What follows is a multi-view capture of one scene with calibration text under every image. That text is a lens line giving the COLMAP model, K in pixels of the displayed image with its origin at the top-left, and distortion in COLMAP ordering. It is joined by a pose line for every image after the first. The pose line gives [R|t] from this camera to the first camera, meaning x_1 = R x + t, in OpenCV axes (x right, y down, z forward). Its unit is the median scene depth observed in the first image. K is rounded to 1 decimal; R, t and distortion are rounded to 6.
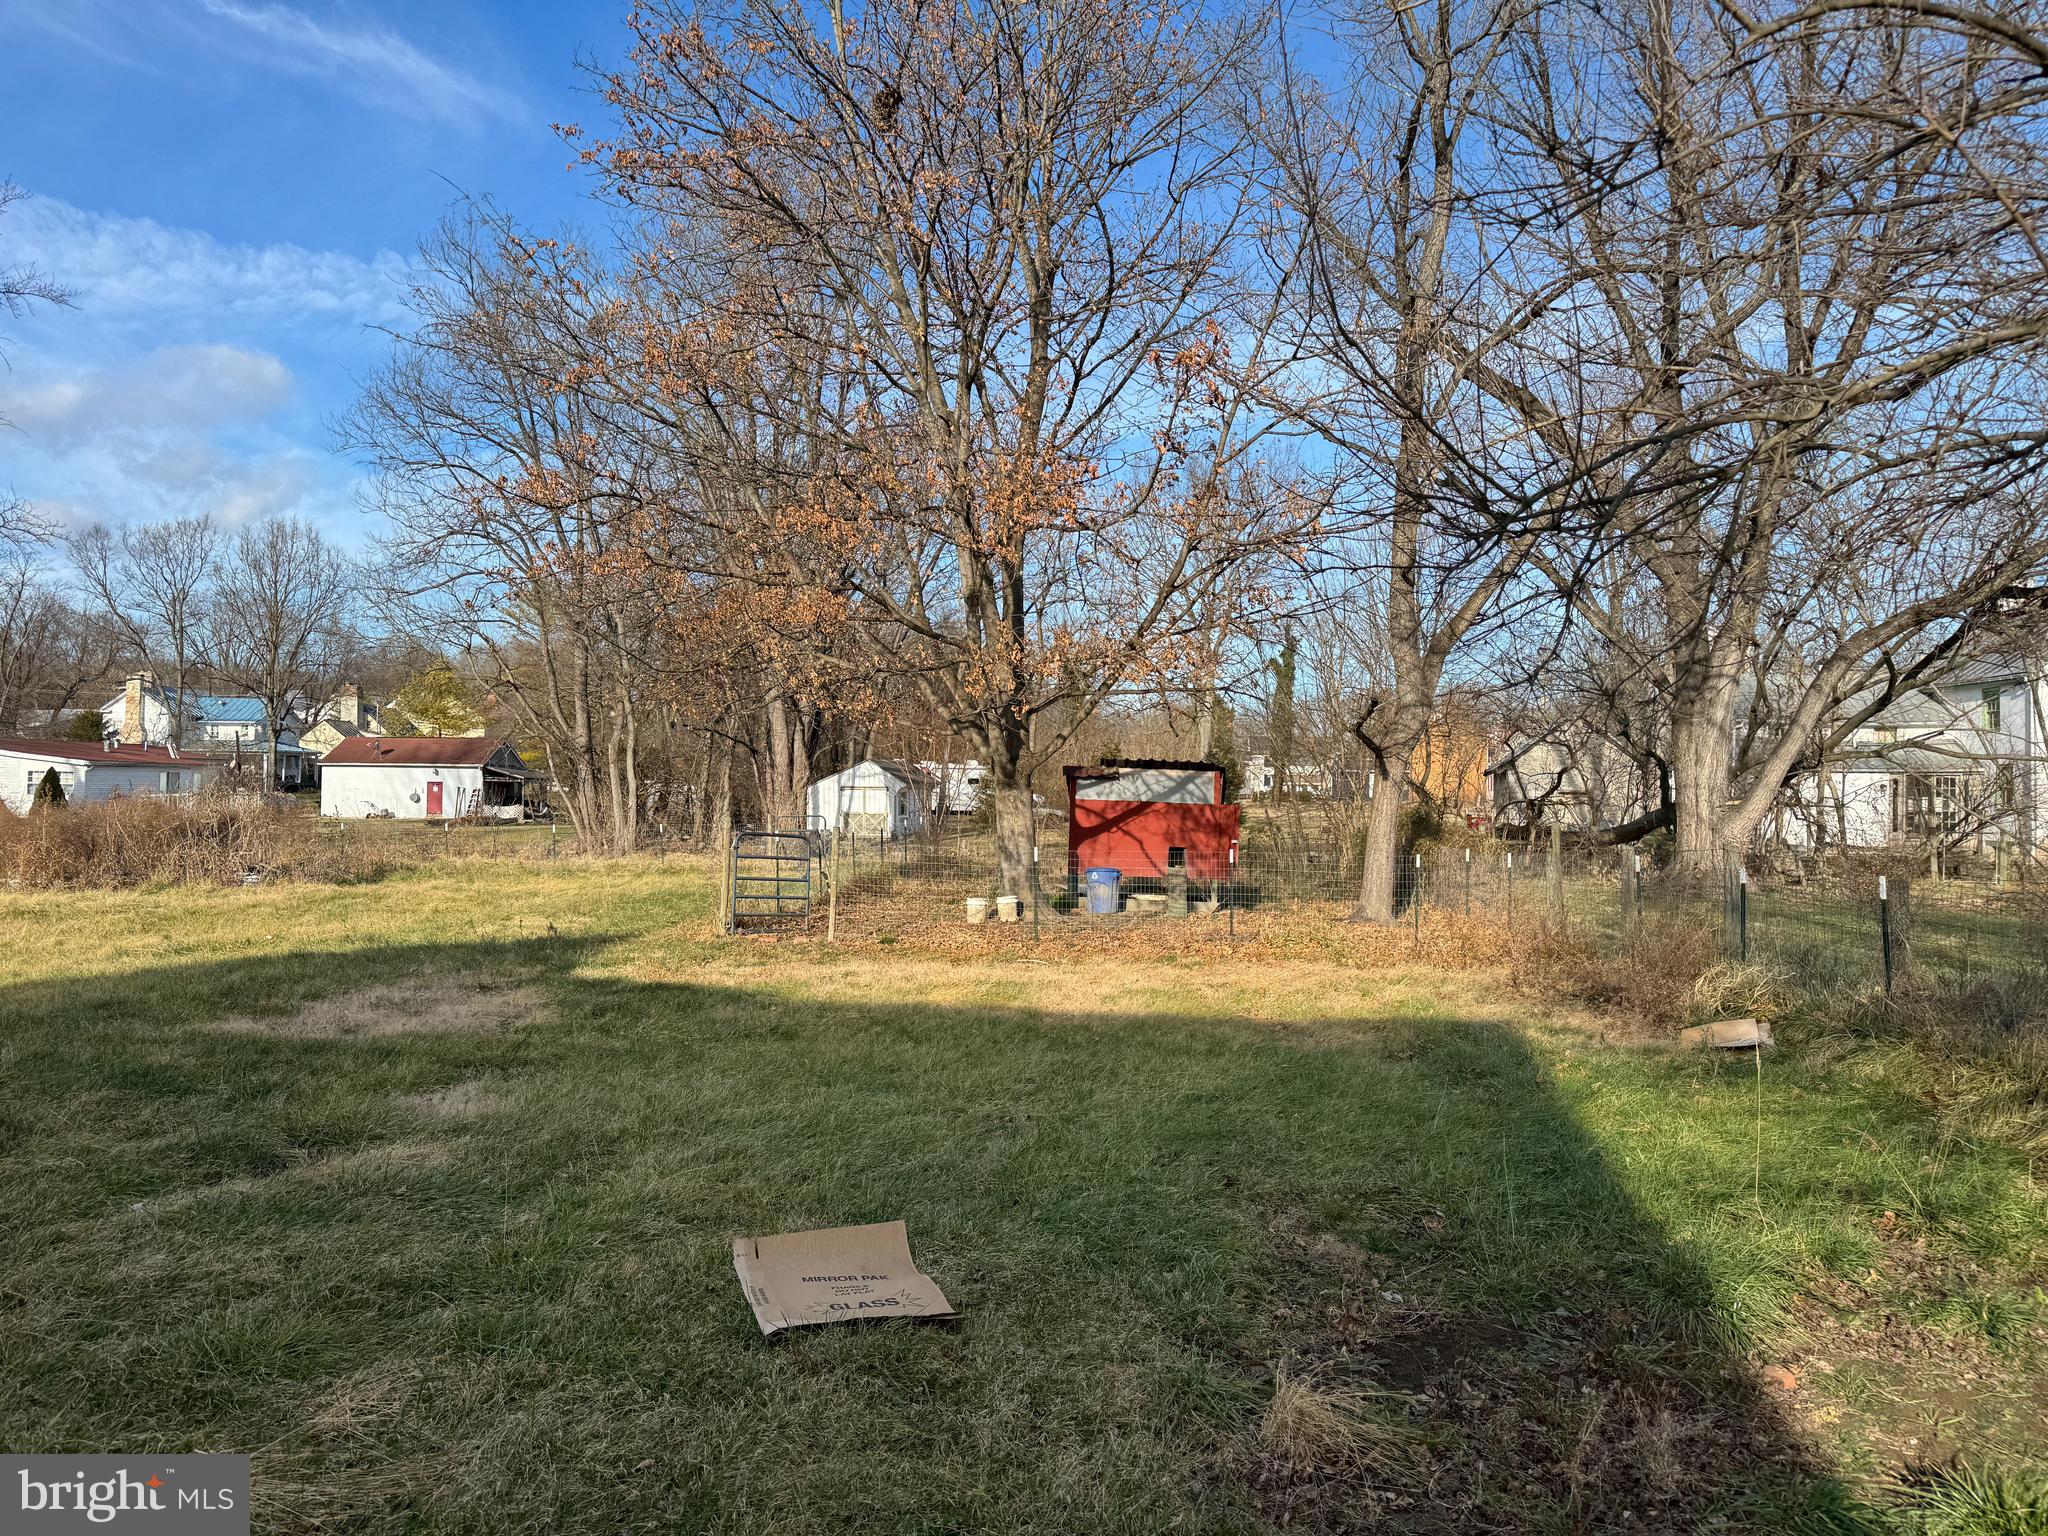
lens RADIAL K [[1440.8, 0, 1012.8], [0, 1440.8, 775.9], [0, 0, 1]] dist [0.104183, -0.123391]
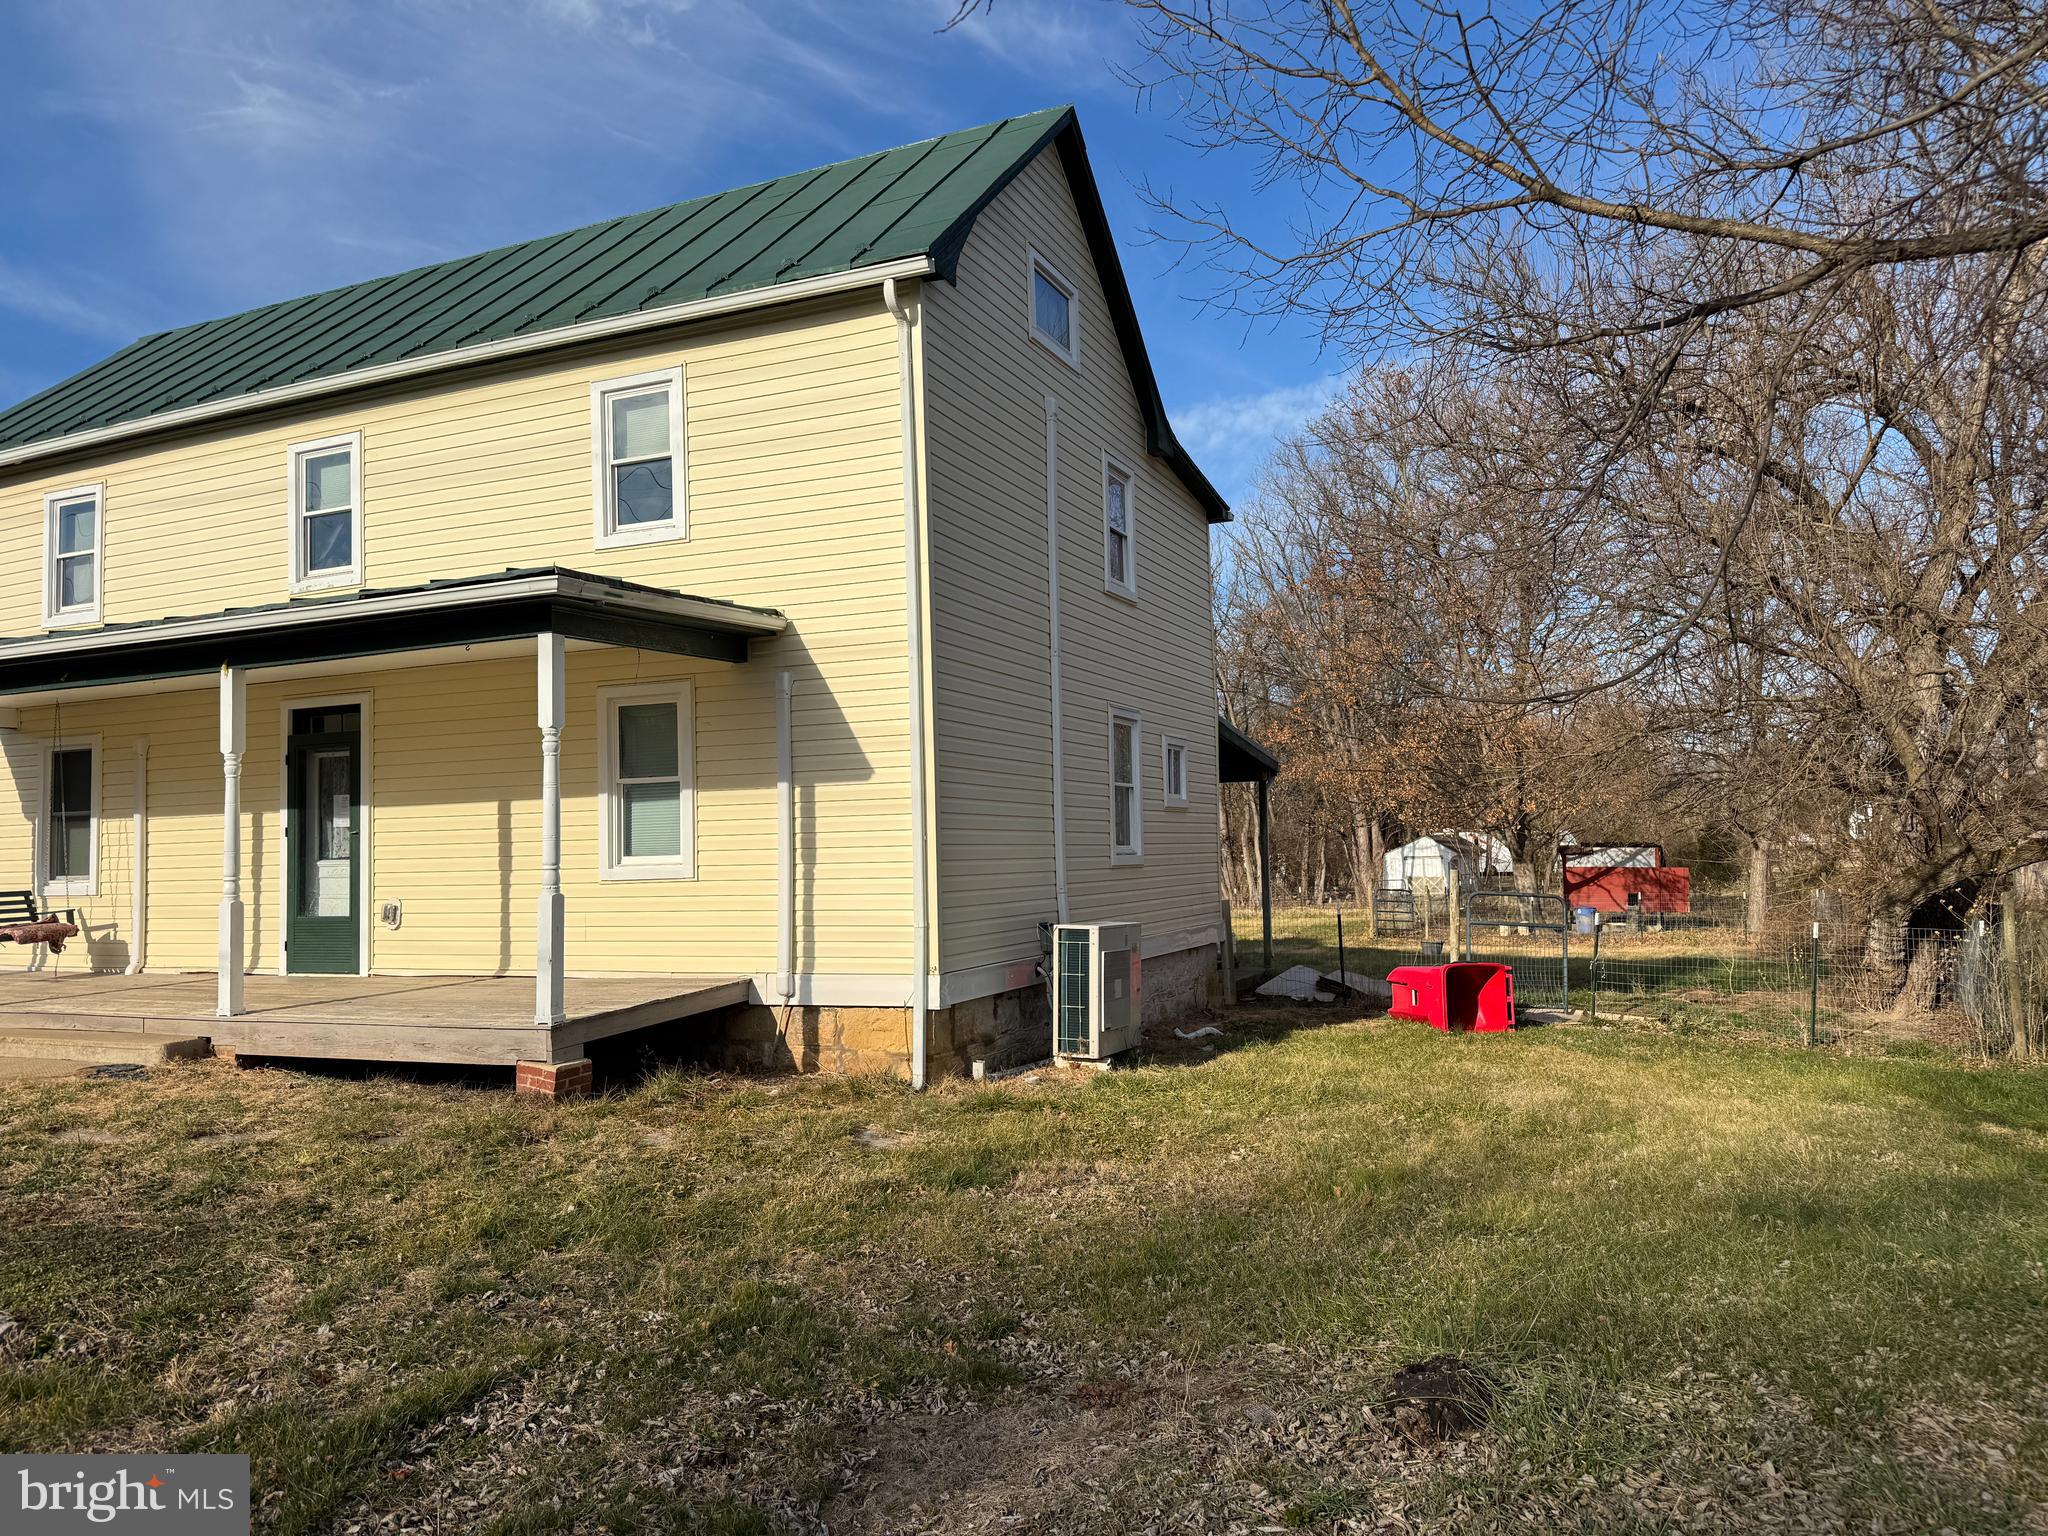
lens RADIAL K [[1440.8, 0, 1012.8], [0, 1440.8, 775.9], [0, 0, 1]] dist [0.104183, -0.123391]
pose [[0.932672, -0.054795, -0.356540, 0.054287], [0.038793, 0.997899, -0.051885, -0.026658], [0.358634, 0.034561, 0.932838, -0.836253]]
